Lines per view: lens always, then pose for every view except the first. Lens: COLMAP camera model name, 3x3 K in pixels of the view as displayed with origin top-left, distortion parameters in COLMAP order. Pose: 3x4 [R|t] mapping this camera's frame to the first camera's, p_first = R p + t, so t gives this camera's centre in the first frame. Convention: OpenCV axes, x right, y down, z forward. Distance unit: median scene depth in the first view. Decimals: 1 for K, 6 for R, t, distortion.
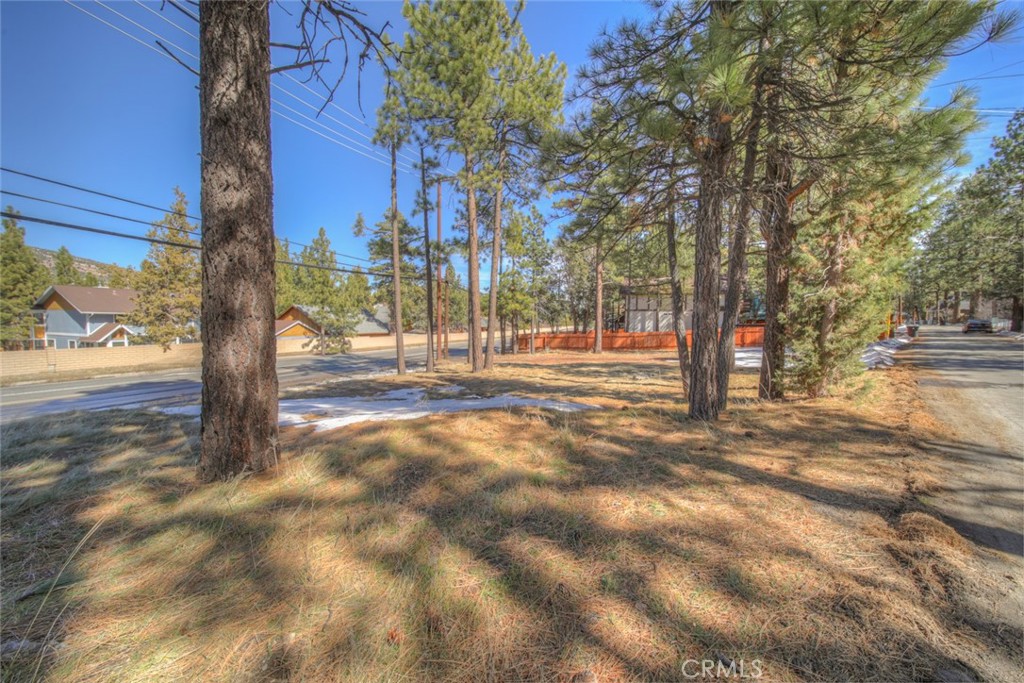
lens RADIAL K [[354.5, 0, 512.0], [0, 354.5, 341.5], [0, 0, 1]] dist [-0.006084, -0.000009]
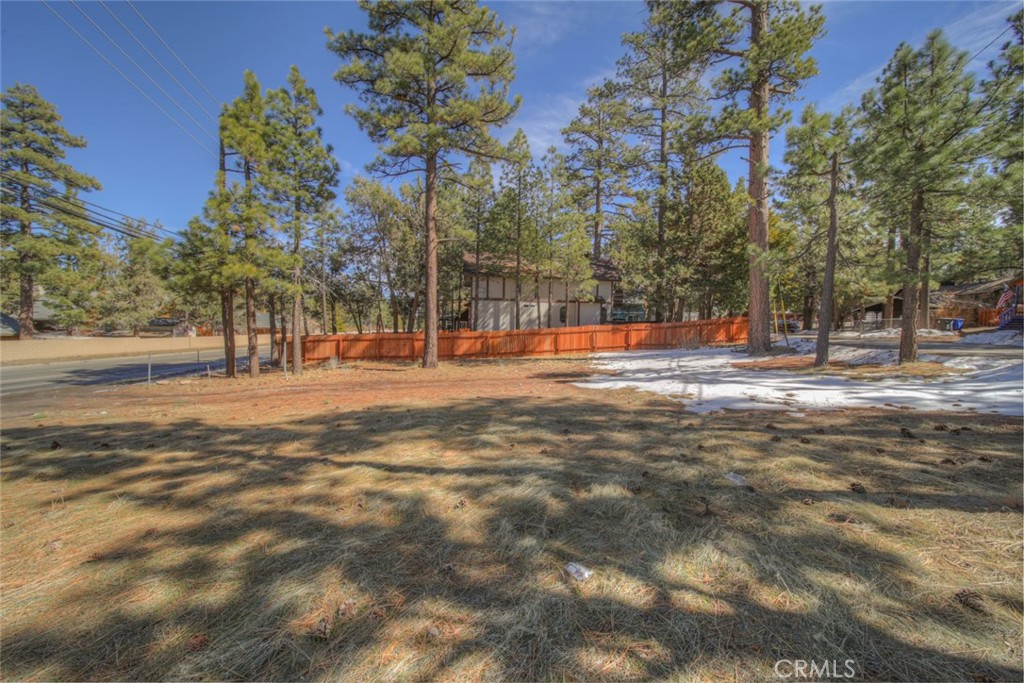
lens RADIAL K [[354.5, 0, 512.0], [0, 354.5, 341.5], [0, 0, 1]] dist [-0.006084, -0.000009]
pose [[0.897481, -0.008881, 0.440964, 0.094200], [0.015885, 0.999799, -0.012194, 0.001609], [-0.440767, 0.017948, 0.897442, 0.372828]]
